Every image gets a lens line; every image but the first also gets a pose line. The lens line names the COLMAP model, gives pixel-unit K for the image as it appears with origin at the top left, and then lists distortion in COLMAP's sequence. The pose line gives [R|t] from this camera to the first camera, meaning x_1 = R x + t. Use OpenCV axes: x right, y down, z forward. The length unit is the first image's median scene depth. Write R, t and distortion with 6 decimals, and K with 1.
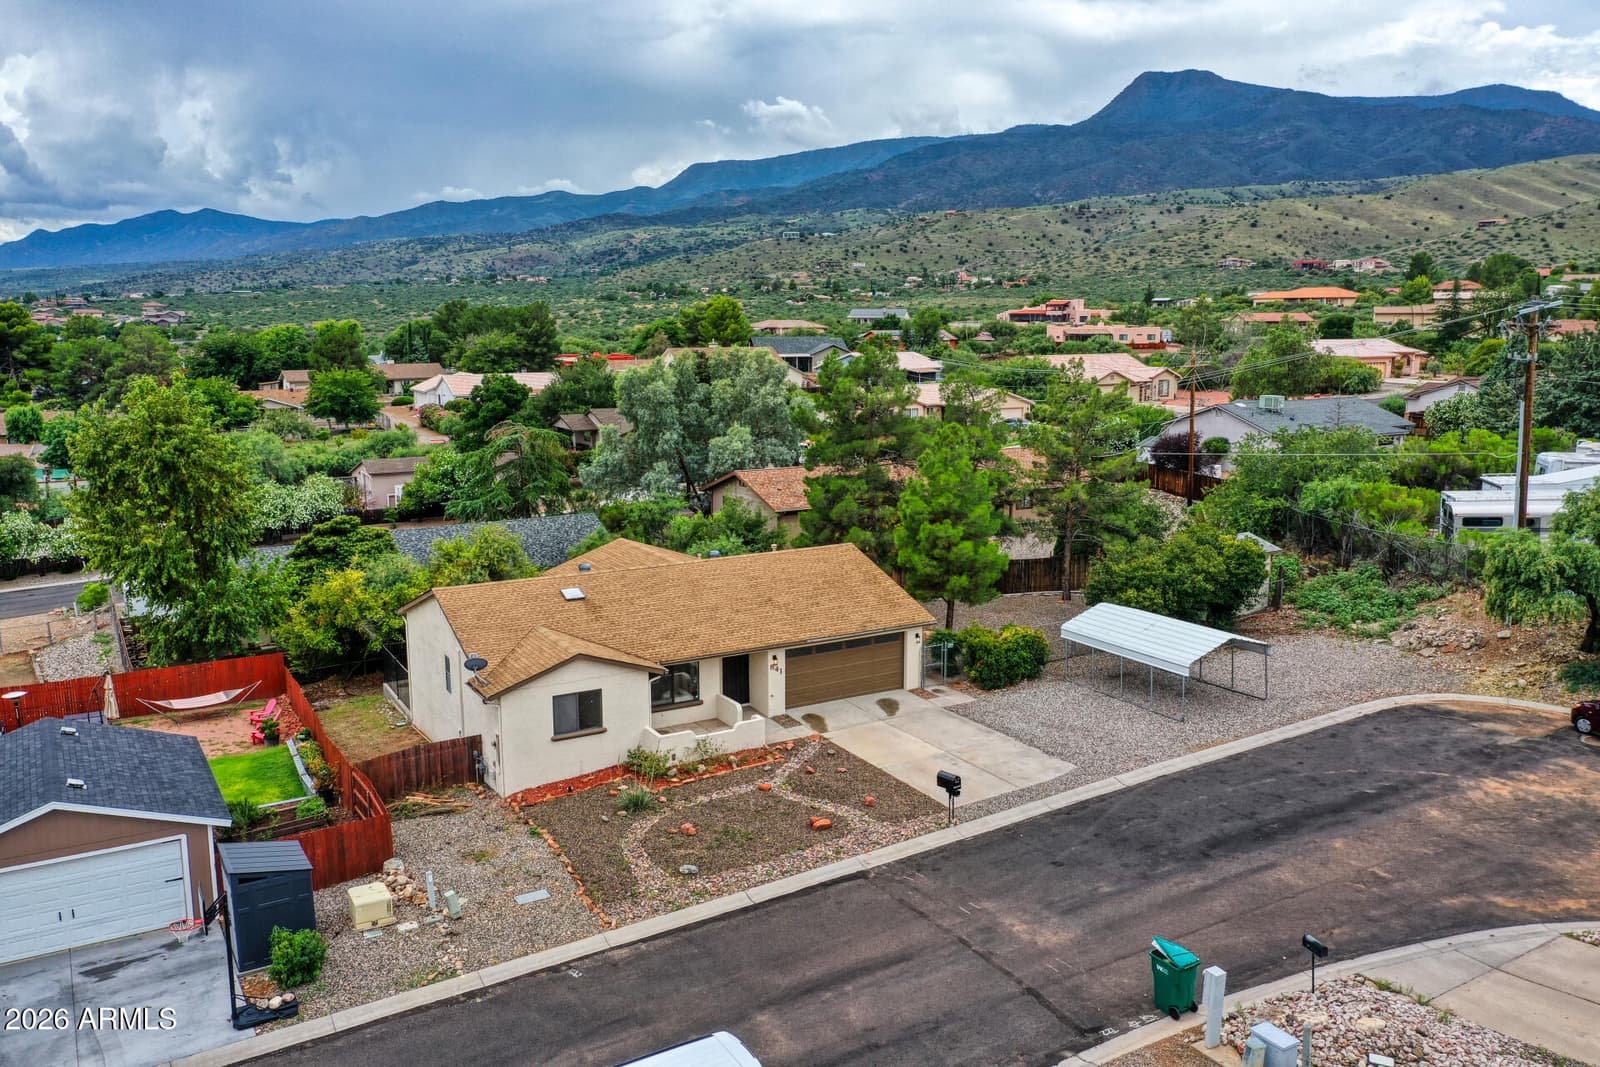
lens RADIAL K [[1255.5, 0, 791.9], [0, 1255.5, 523.9], [0, 0, 1]] dist [-0.007961, -0.004782]
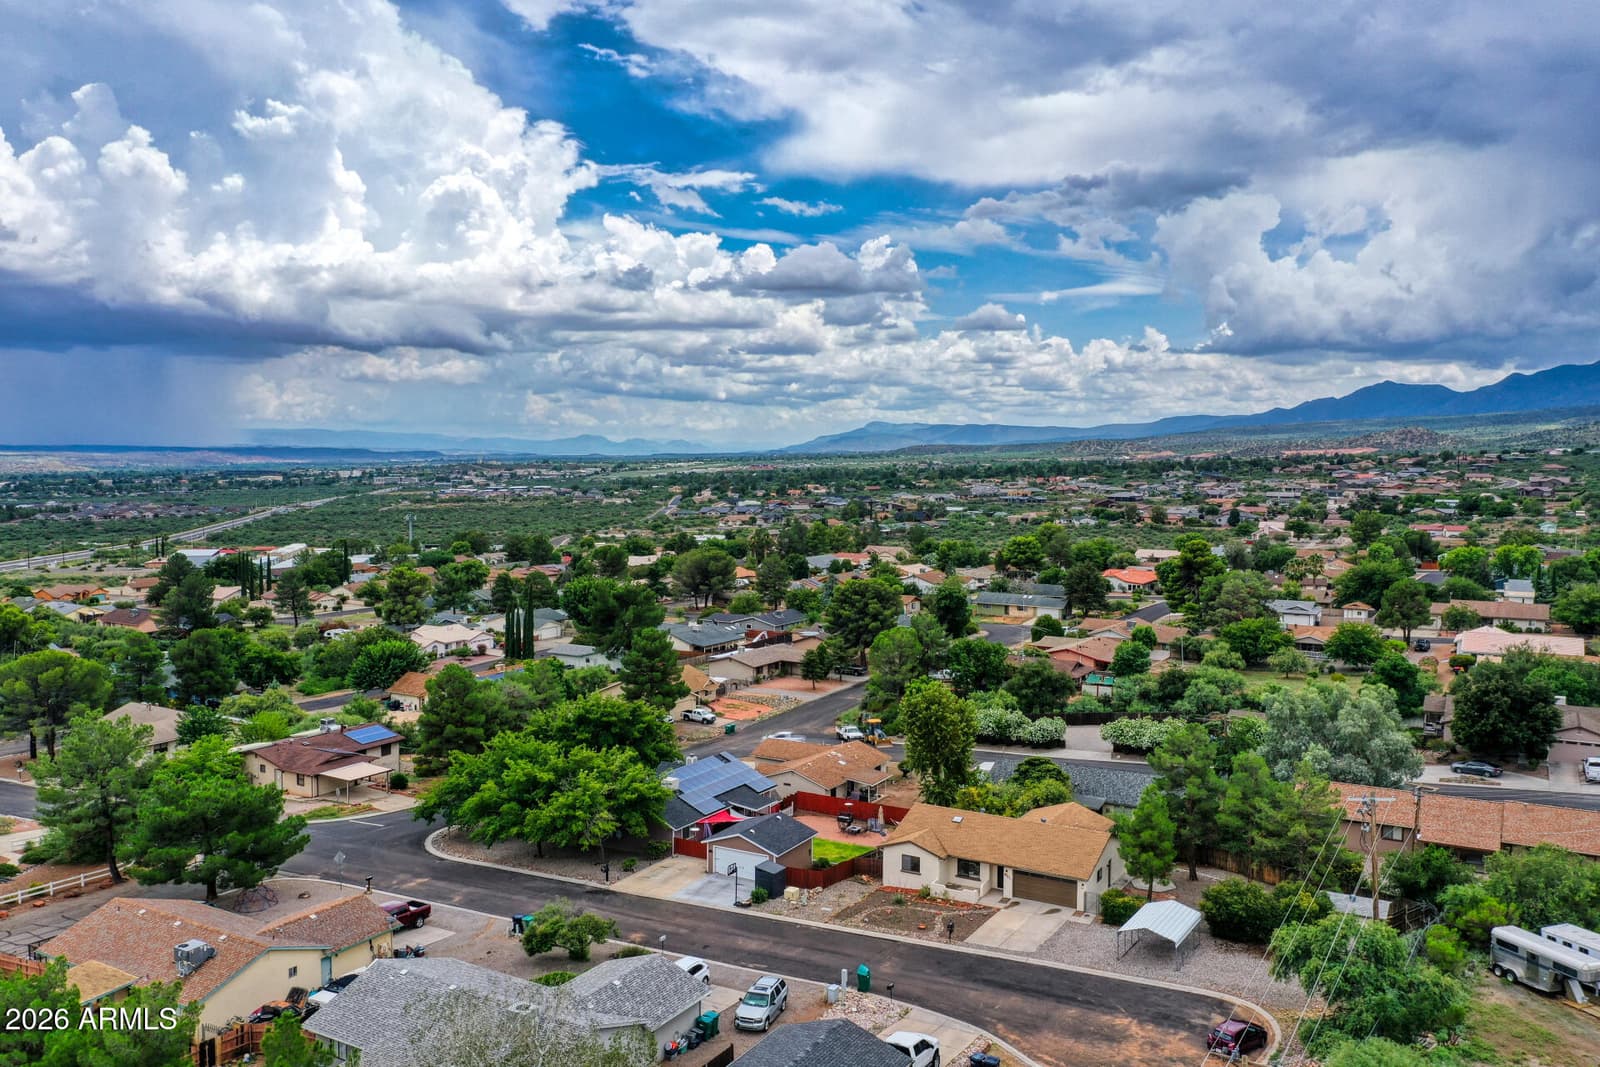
lens RADIAL K [[1262.0, 0, 790.5], [0, 1262.0, 535.2], [0, 0, 1]] dist [-0.012771, -0.007135]
pose [[0.490451, 0.063052, -0.869185, 1.426153], [-0.148867, 0.988781, -0.012273, -0.333378], [0.858659, 0.135412, 0.494335, -0.431956]]
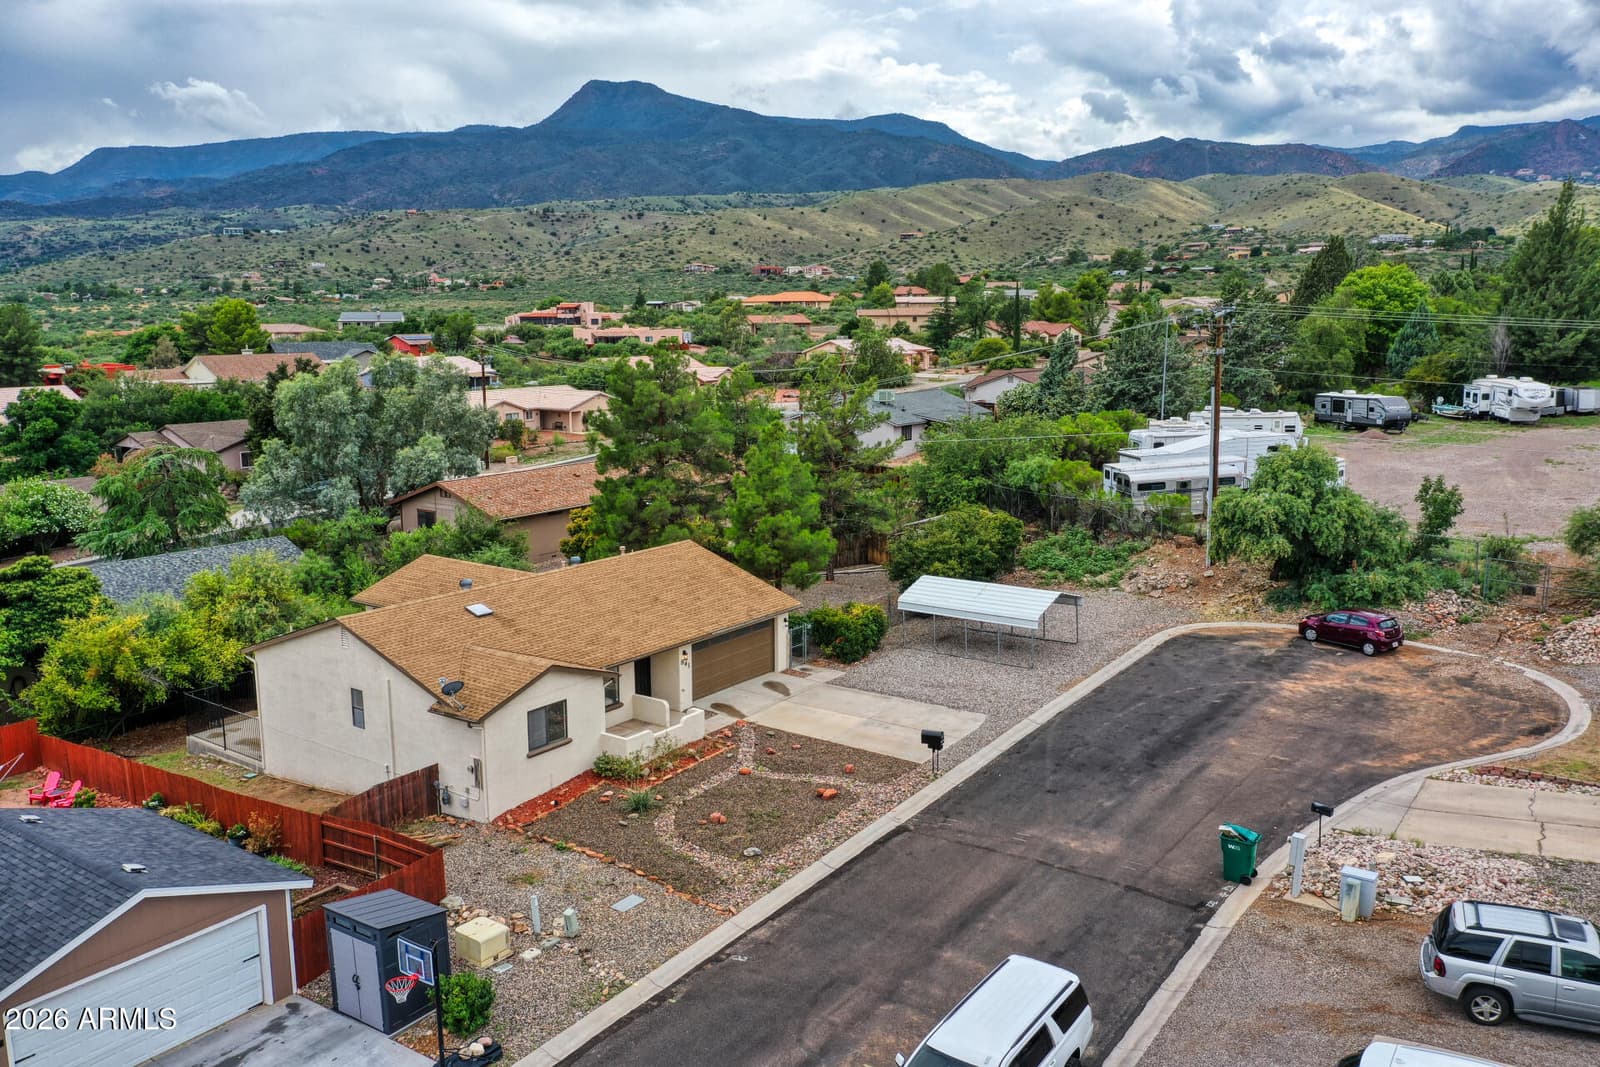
lens RADIAL K [[1255.5, 0, 795.2], [0, 1255.5, 527.6], [0, 0, 1]] dist [-0.007961, -0.004782]
pose [[0.913428, -0.068655, 0.401169, -0.281474], [0.068284, 0.997550, 0.015242, -0.004484], [-0.401232, 0.013471, 0.915877, 0.015880]]
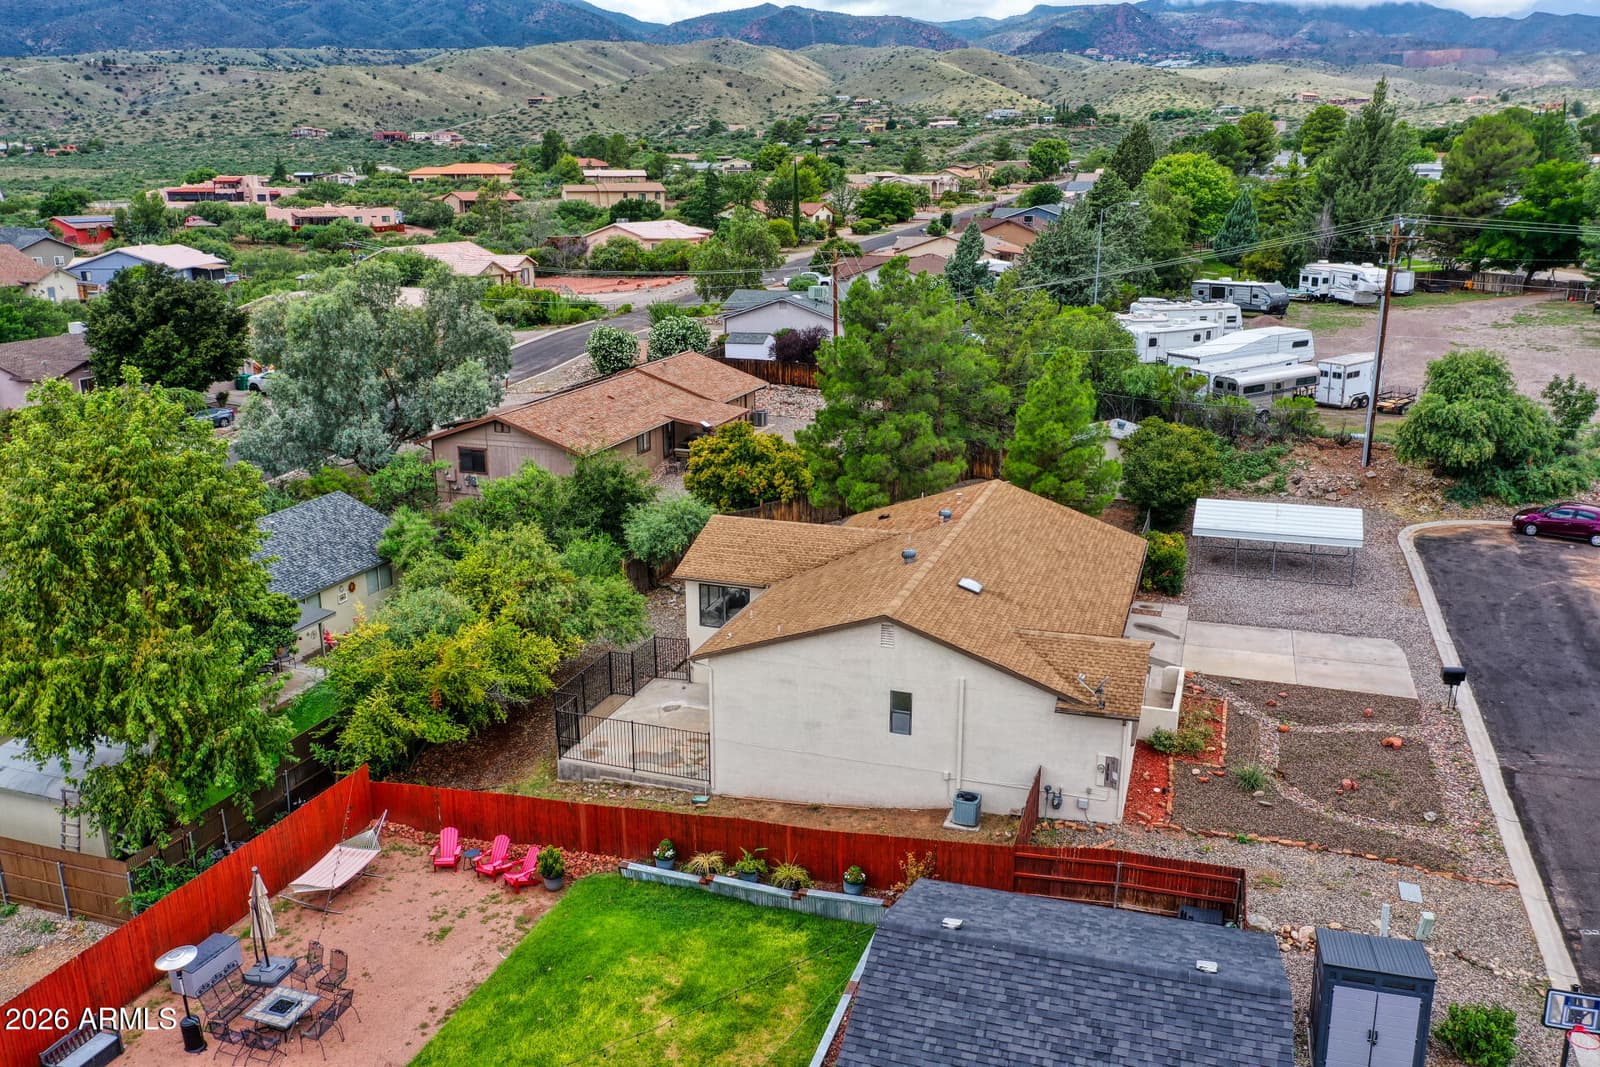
lens RADIAL K [[1255.5, 0, 797.5], [0, 1255.5, 520.7], [0, 0, 1]] dist [-0.007961, -0.004782]
pose [[0.750703, -0.169325, 0.638572, -0.679198], [0.106900, 0.984992, 0.135510, -0.098966], [-0.651933, -0.033465, 0.757538, 0.356033]]
